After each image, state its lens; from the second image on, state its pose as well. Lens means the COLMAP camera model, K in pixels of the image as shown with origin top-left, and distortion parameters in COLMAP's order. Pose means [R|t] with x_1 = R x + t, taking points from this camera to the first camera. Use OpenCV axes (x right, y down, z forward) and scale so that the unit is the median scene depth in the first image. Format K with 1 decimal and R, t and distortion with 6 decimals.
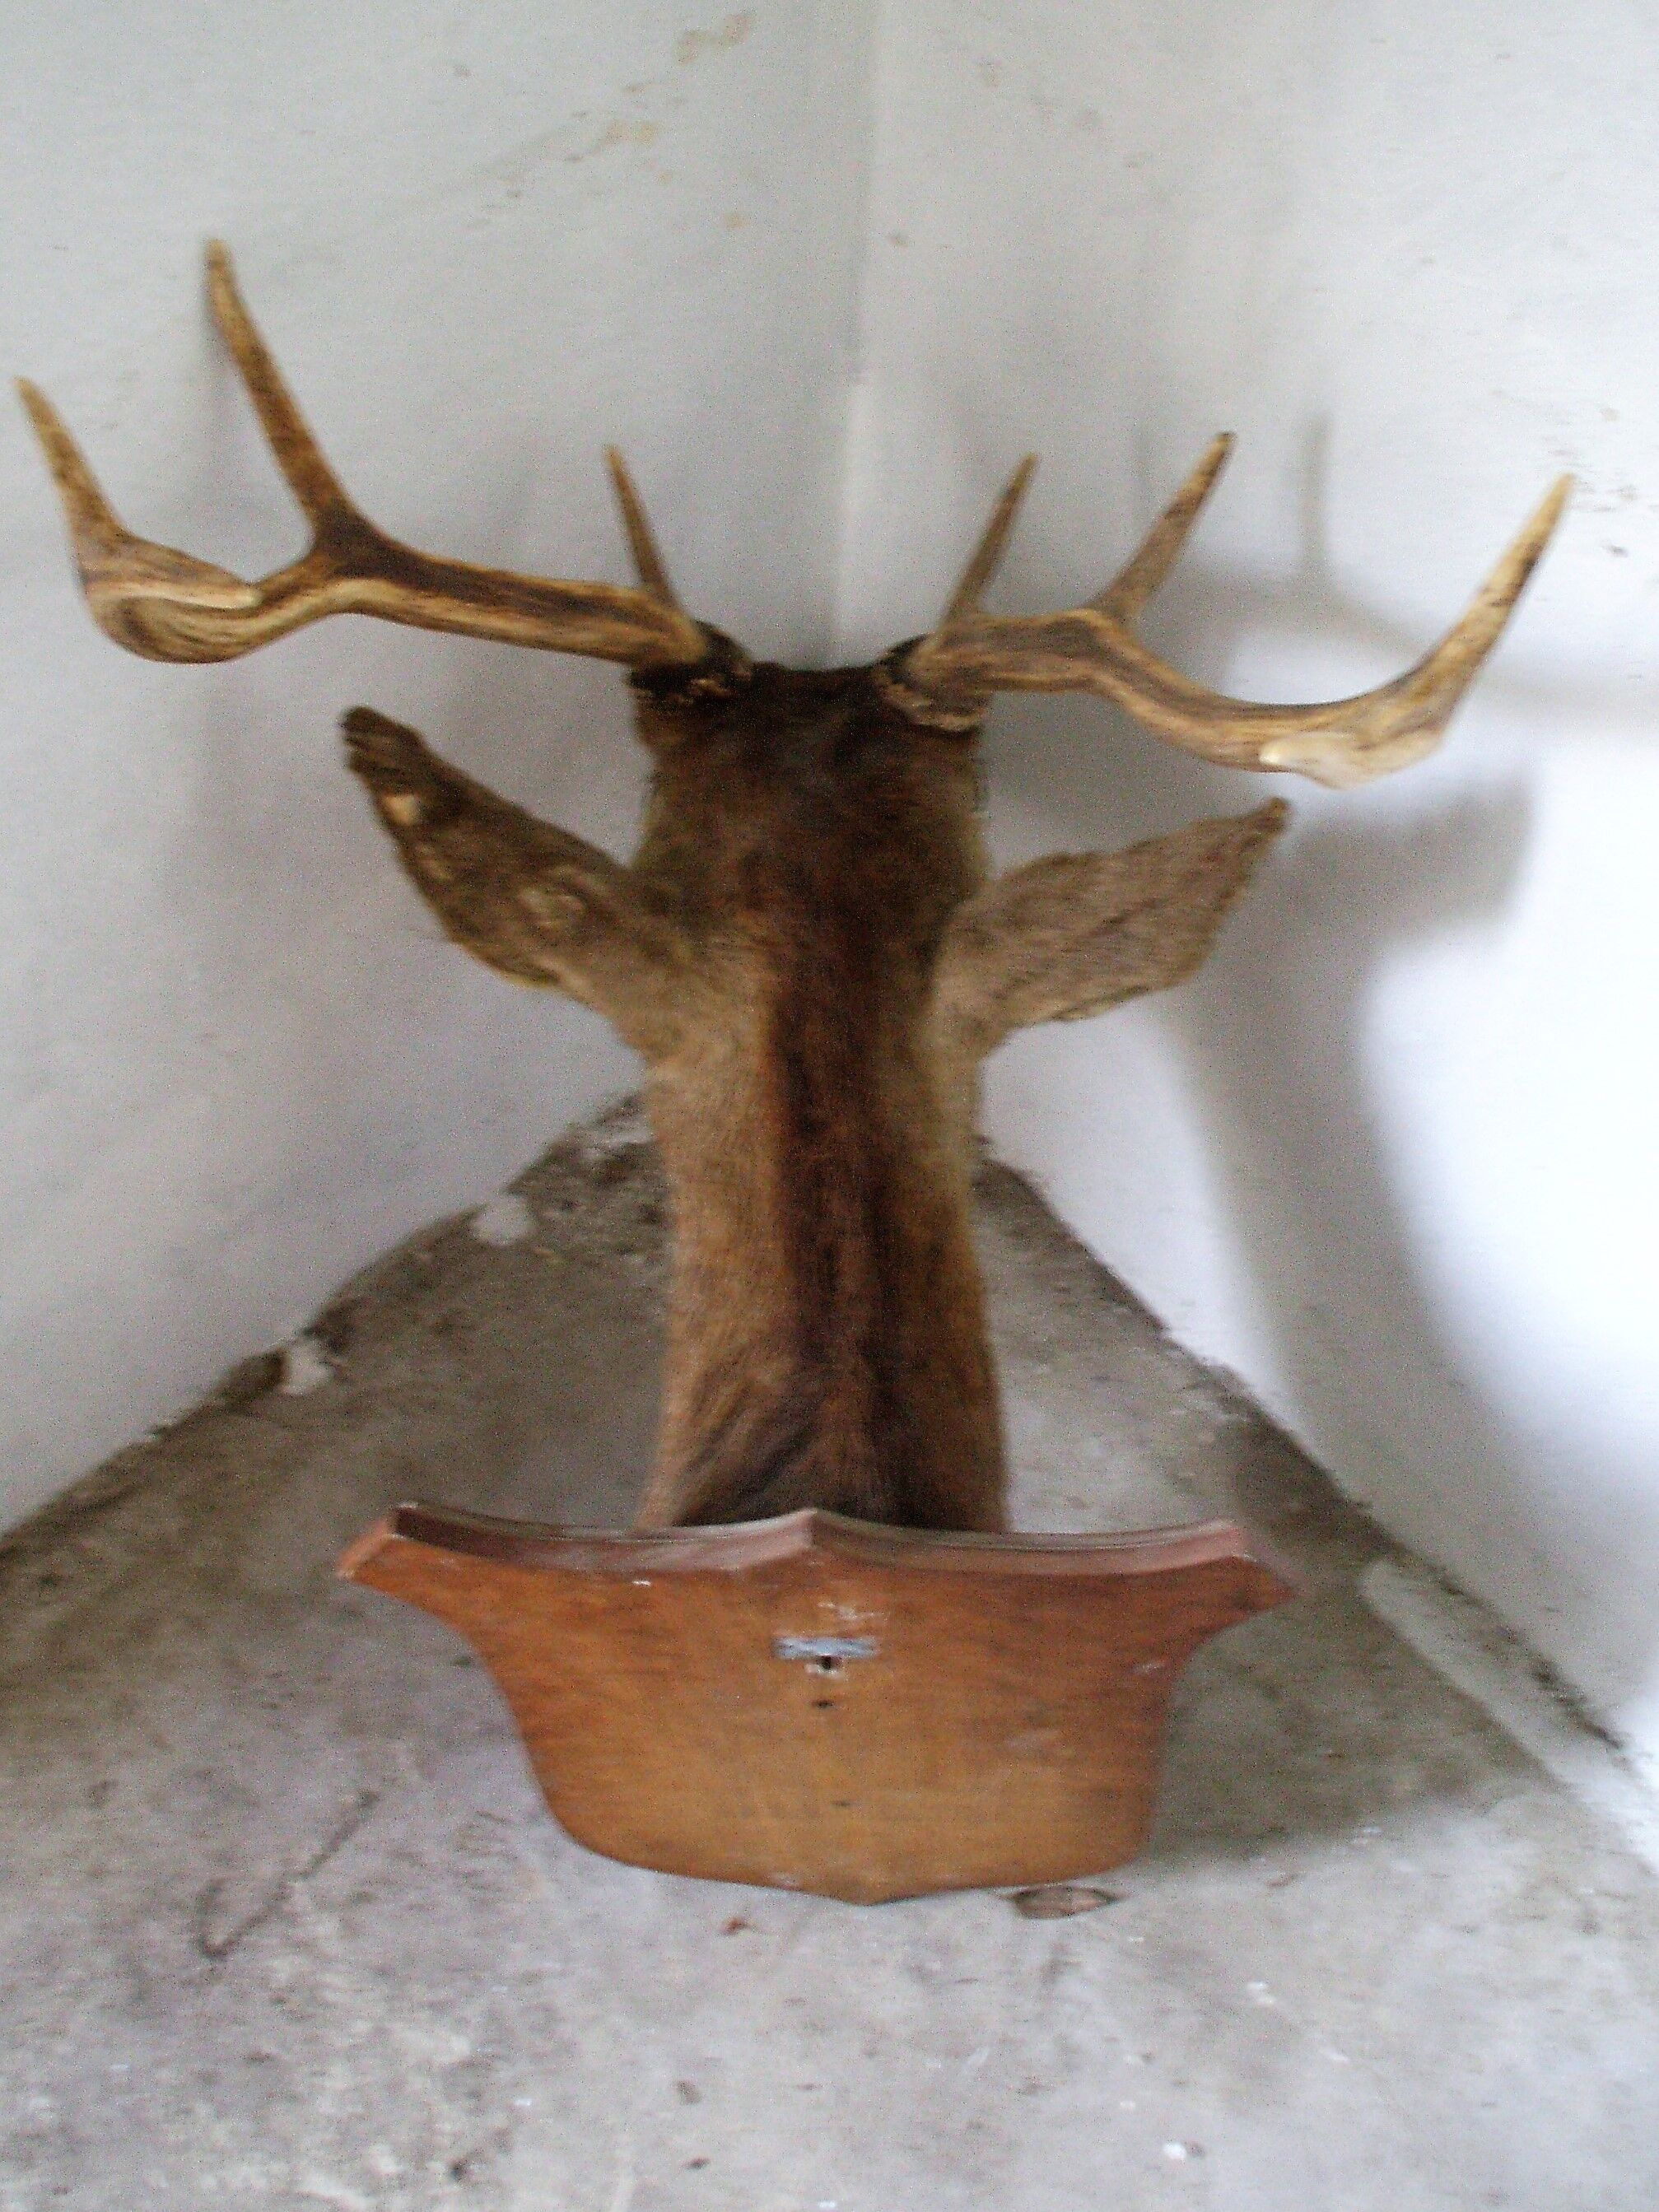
lens RADIAL K [[2213.7, 0, 843.8], [0, 2213.7, 948.0], [0, 0, 1]] dist [-0.171803, 0.140680]
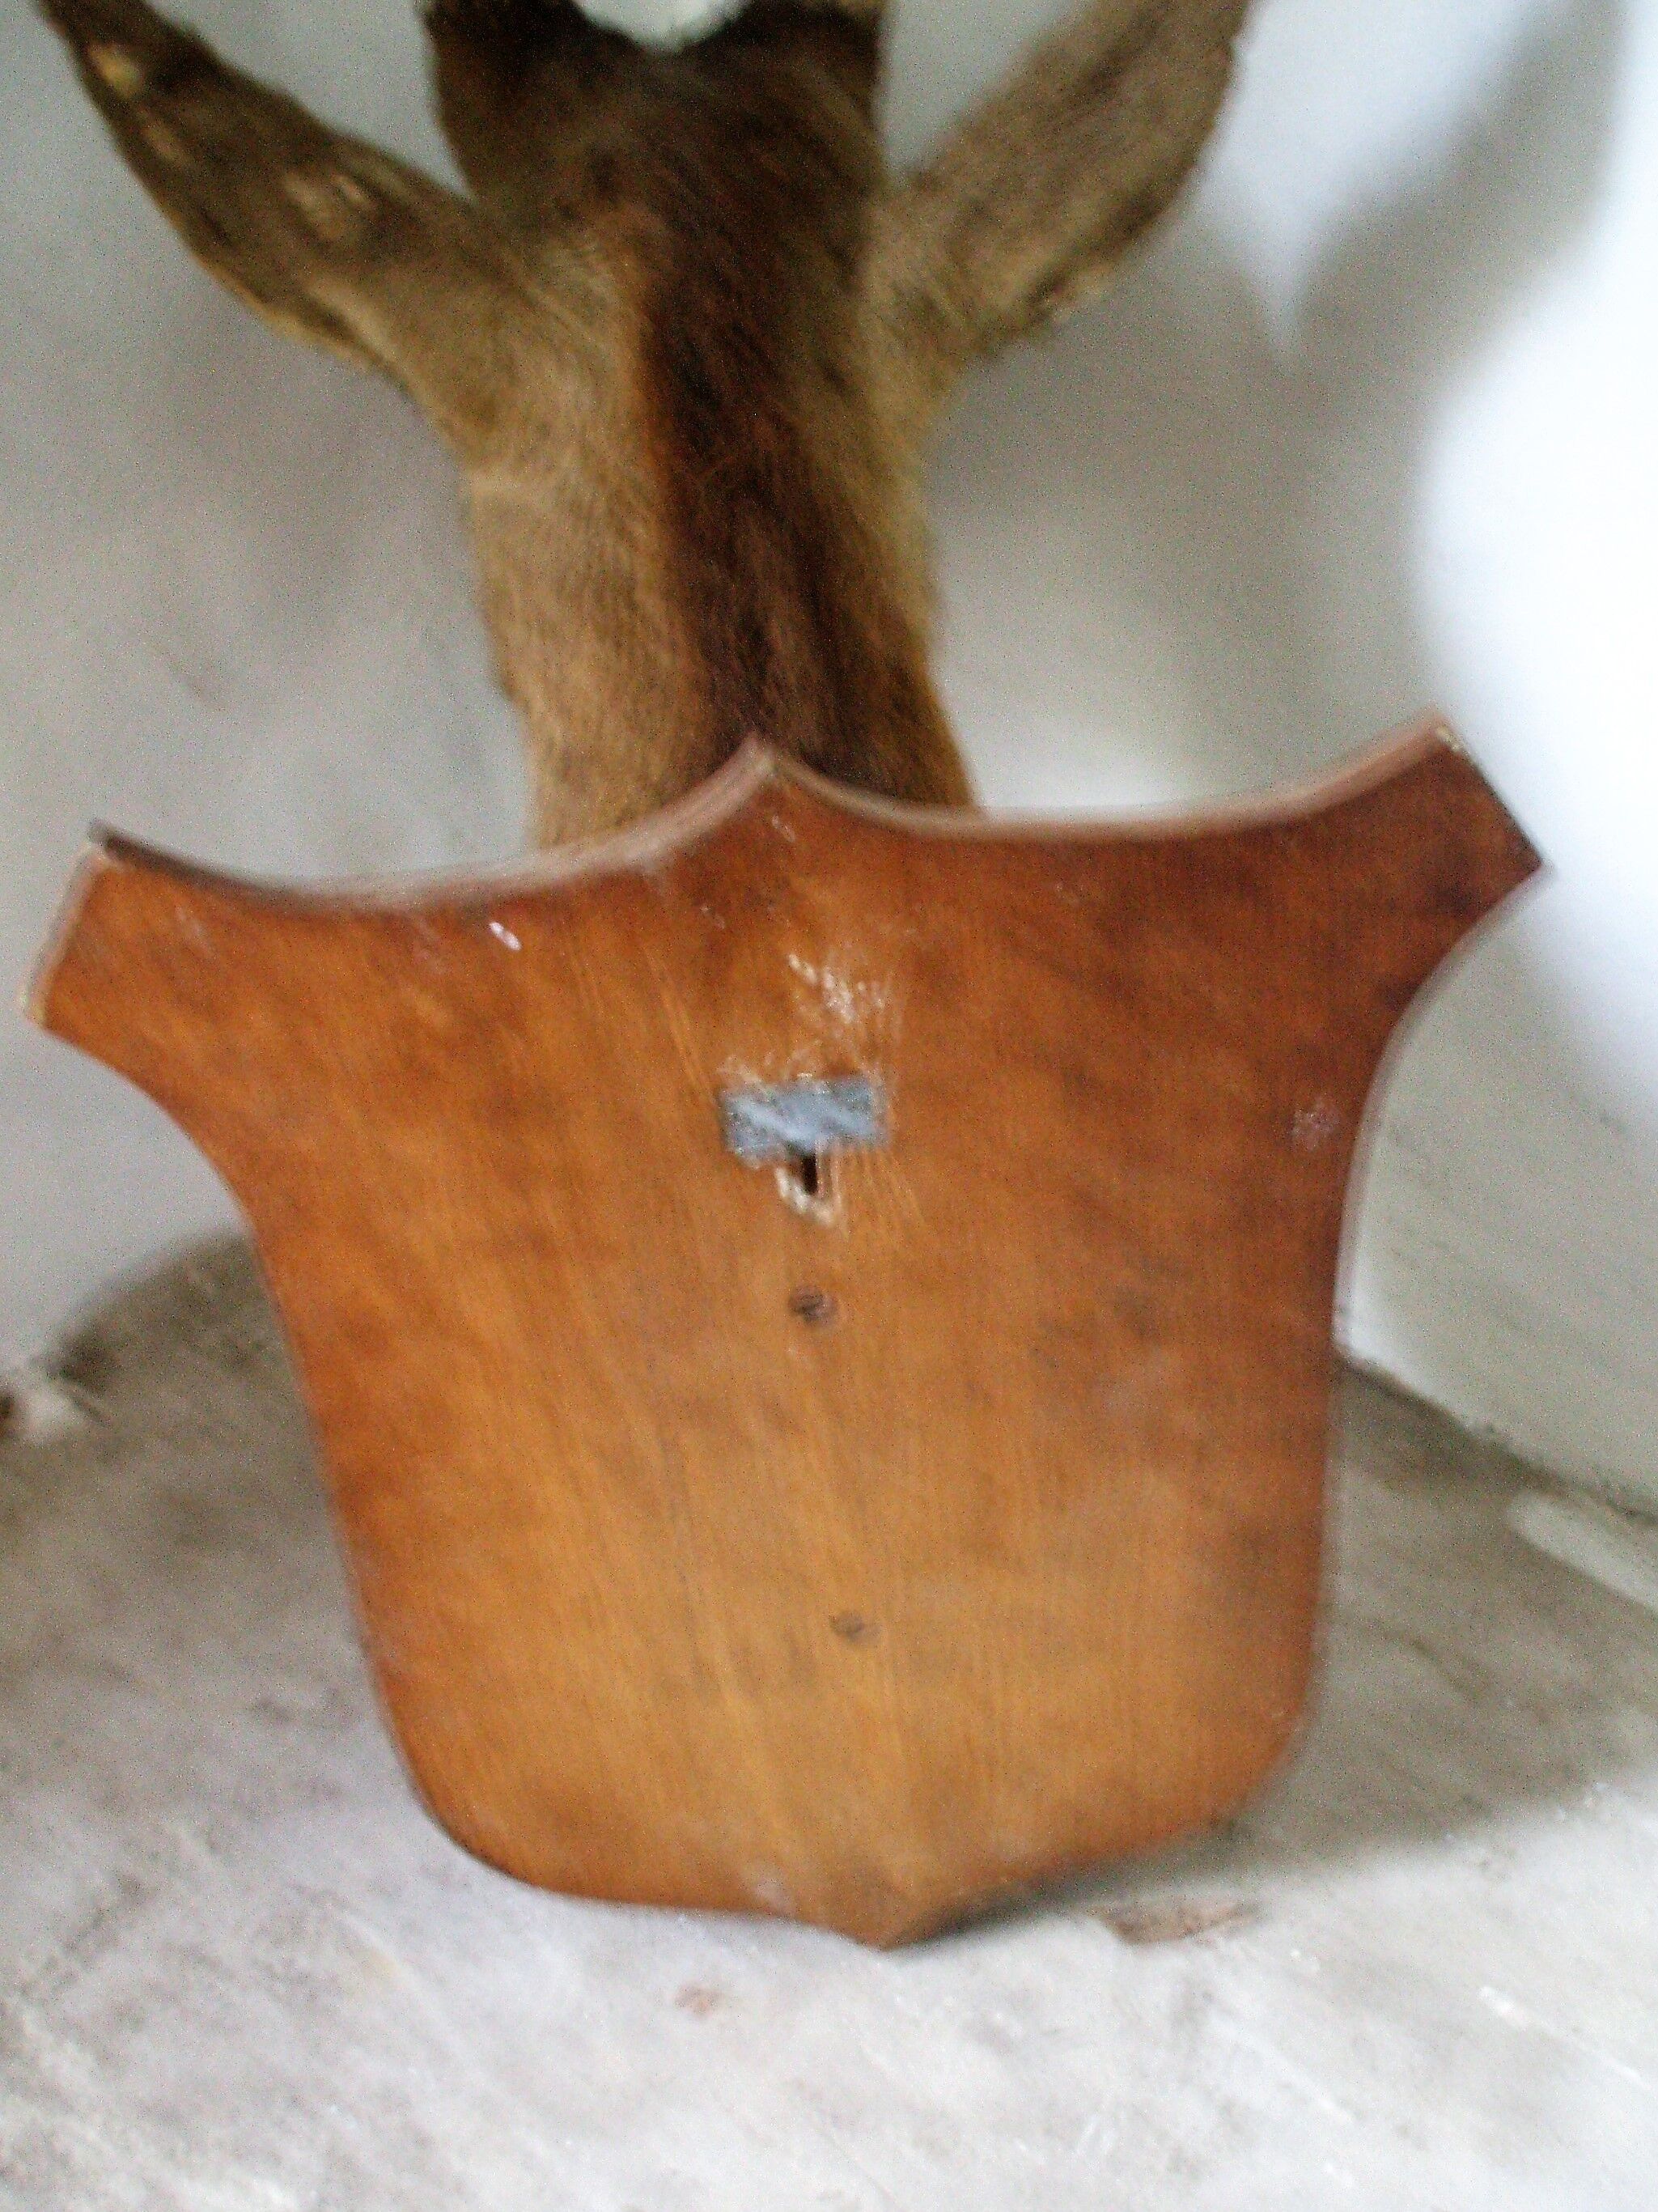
lens RADIAL K [[2315.5, 0, 829.0], [0, 2315.5, 1106.0], [0, 0, 1]] dist [-0.115597, 0.018849]
pose [[0.994020, -0.086000, 0.067299, -0.036361], [0.099126, 0.969152, -0.225652, 0.369224], [-0.045817, 0.230974, 0.971881, 0.276153]]
